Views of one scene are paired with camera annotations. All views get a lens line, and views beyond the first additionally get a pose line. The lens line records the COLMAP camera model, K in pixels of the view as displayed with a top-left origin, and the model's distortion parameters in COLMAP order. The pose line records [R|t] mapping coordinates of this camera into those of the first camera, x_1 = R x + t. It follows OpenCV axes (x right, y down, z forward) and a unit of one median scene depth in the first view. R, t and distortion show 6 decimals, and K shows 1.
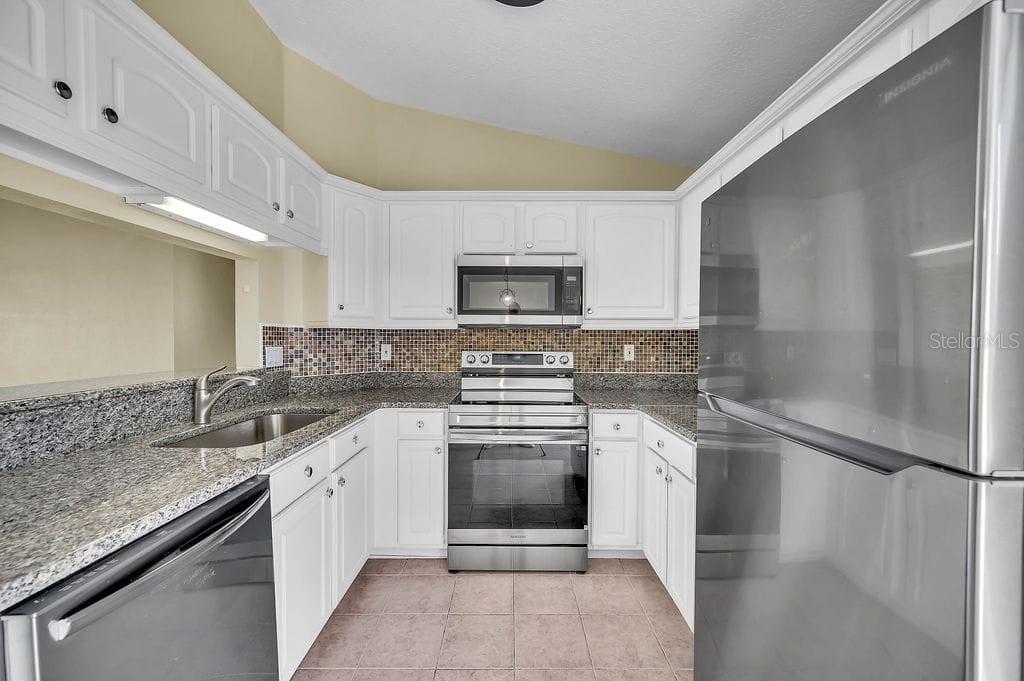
lens RADIAL K [[402.6, 0, 516.9], [0, 402.6, 340.5], [0, 0, 1]] dist [-0.000281, -0.000052]
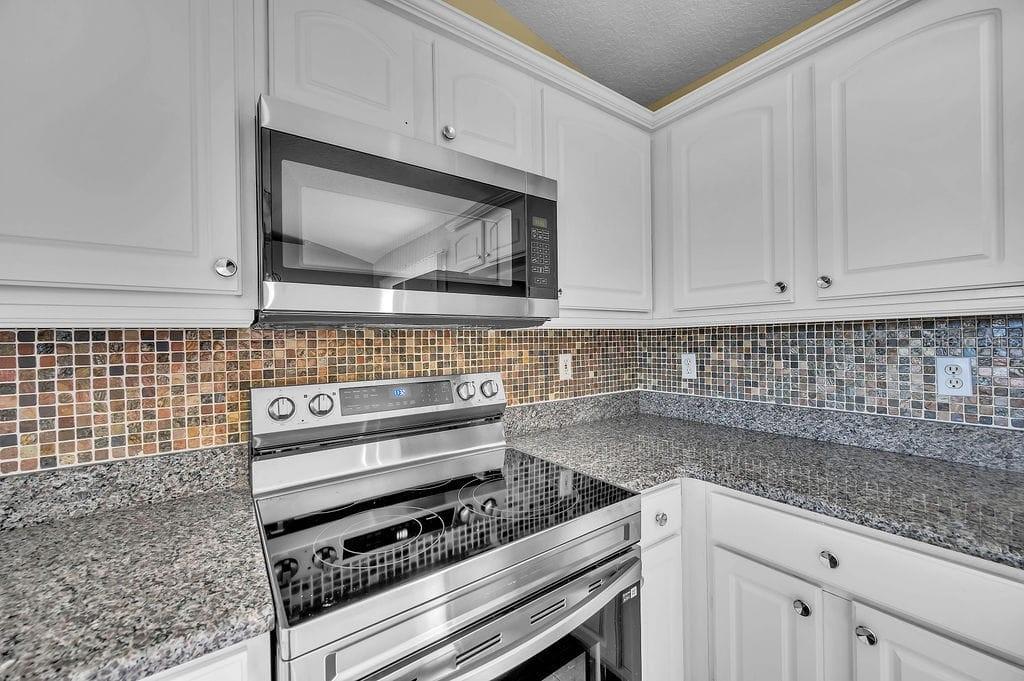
lens RADIAL K [[402.6, 0, 511.6], [0, 402.6, 341.0], [0, 0, 1]] dist [-0.000281, -0.000052]
pose [[0.813126, -0.018860, 0.581782, -0.169480], [0.028227, 0.999577, -0.007049, -0.008676], [-0.581403, 0.022154, 0.813314, 0.613123]]
